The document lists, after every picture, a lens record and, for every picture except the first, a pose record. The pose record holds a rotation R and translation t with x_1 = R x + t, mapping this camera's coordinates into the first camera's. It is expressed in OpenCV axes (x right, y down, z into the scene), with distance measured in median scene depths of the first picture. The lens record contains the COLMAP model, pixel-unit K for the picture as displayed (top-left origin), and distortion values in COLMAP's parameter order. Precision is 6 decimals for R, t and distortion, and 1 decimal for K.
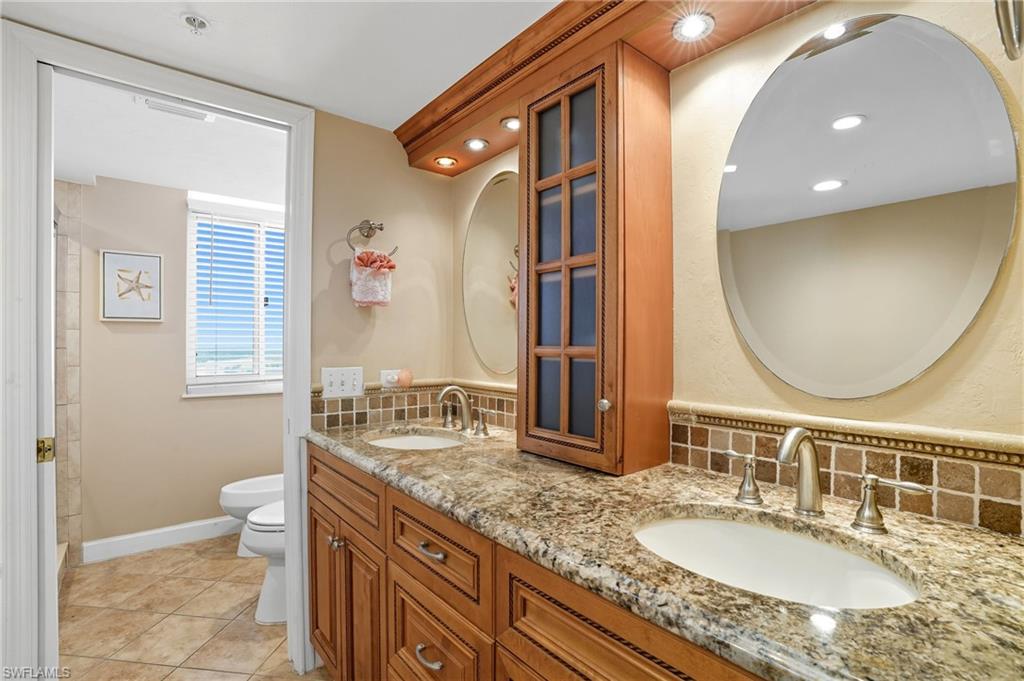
lens RADIAL K [[481.6, 0, 516.6], [0, 481.6, 344.2], [0, 0, 1]] dist [-0.080240, 0.027394]
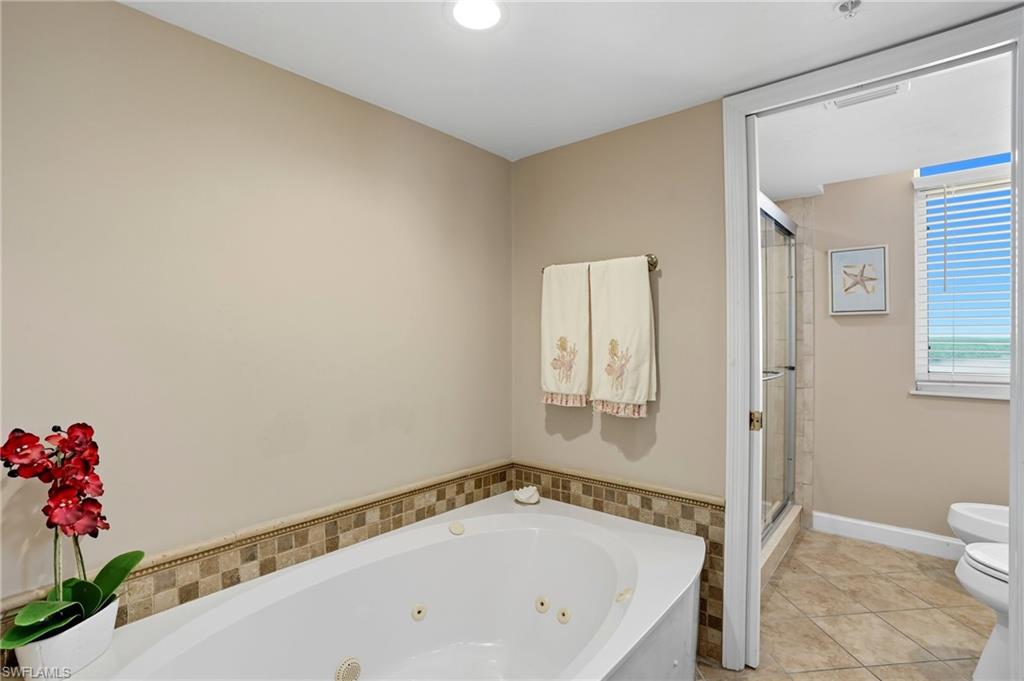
lens RADIAL K [[483.4, 0, 510.6], [0, 483.4, 337.9], [0, 0, 1]] dist [-0.080916, 0.029128]
pose [[0.152863, 0.003511, -0.988241, 0.082774], [0.000107, 0.999994, 0.003569, -0.000761], [0.988247, -0.000651, 0.152861, 0.075105]]
